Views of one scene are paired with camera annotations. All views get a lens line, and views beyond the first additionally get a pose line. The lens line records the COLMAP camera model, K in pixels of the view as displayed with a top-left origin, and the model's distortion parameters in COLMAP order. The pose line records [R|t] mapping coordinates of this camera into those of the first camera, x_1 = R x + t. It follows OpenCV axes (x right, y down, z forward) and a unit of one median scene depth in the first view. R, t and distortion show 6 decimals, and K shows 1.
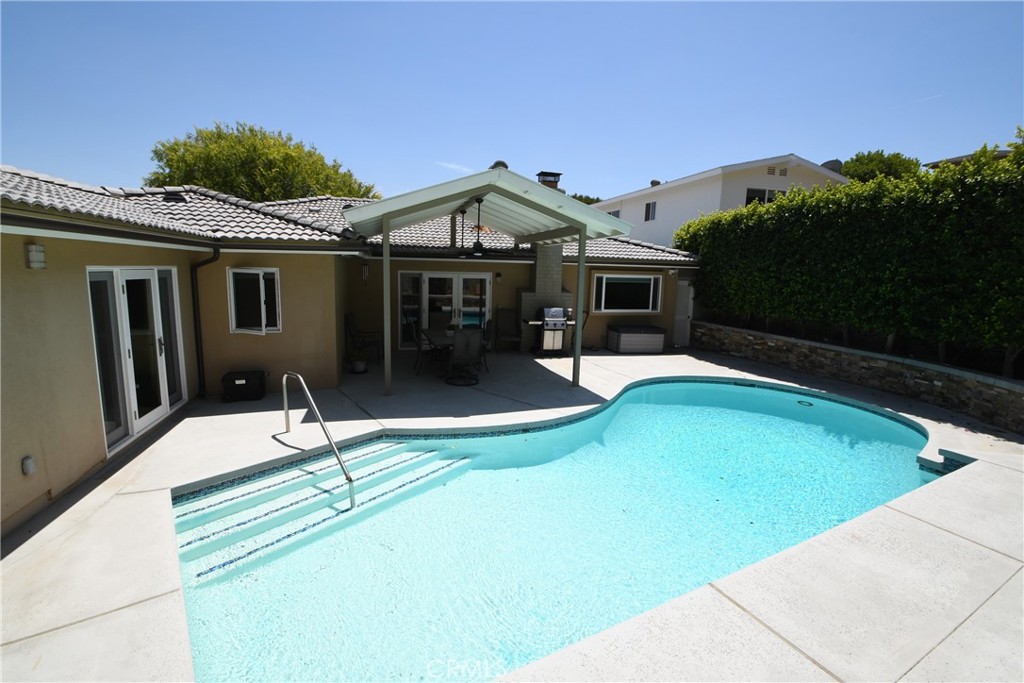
lens RADIAL K [[449.0, 0, 501.4], [0, 449.0, 330.6], [0, 0, 1]] dist [0.011203, -0.015499]
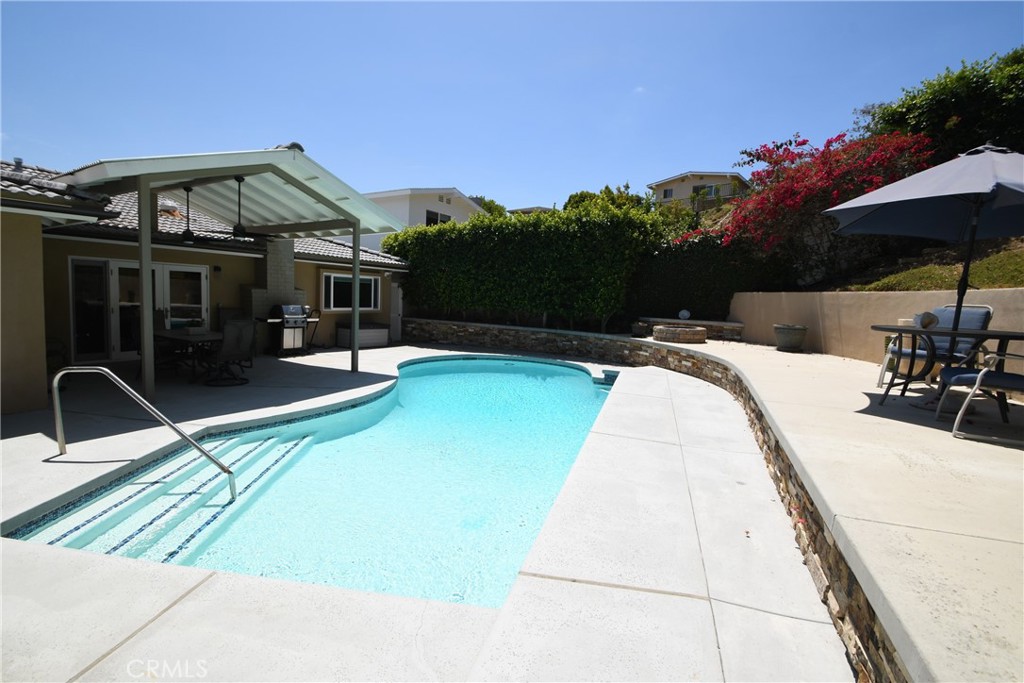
lens RADIAL K [[450.7, 0, 498.9], [0, 450.7, 331.3], [0, 0, 1]] dist [0.008917, -0.009842]
pose [[0.726553, -0.049872, 0.685298, -0.224686], [0.072890, 0.997329, -0.004699, 0.042739], [-0.683234, 0.053365, 0.728247, -0.002765]]
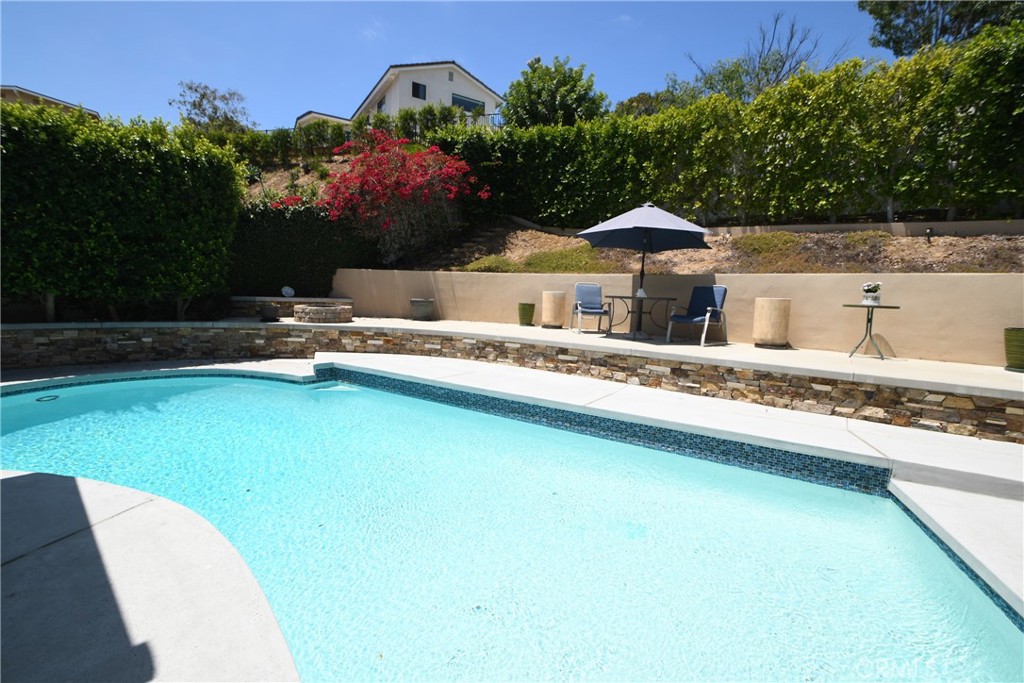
lens RADIAL K [[449.0, 0, 501.4], [0, 449.0, 330.6], [0, 0, 1]] dist [0.011203, -0.015499]
pose [[-0.491802, -0.111667, 0.863517, -0.214477], [0.071760, 0.983170, 0.168009, -0.012439], [-0.867745, 0.144593, -0.475511, 0.512316]]
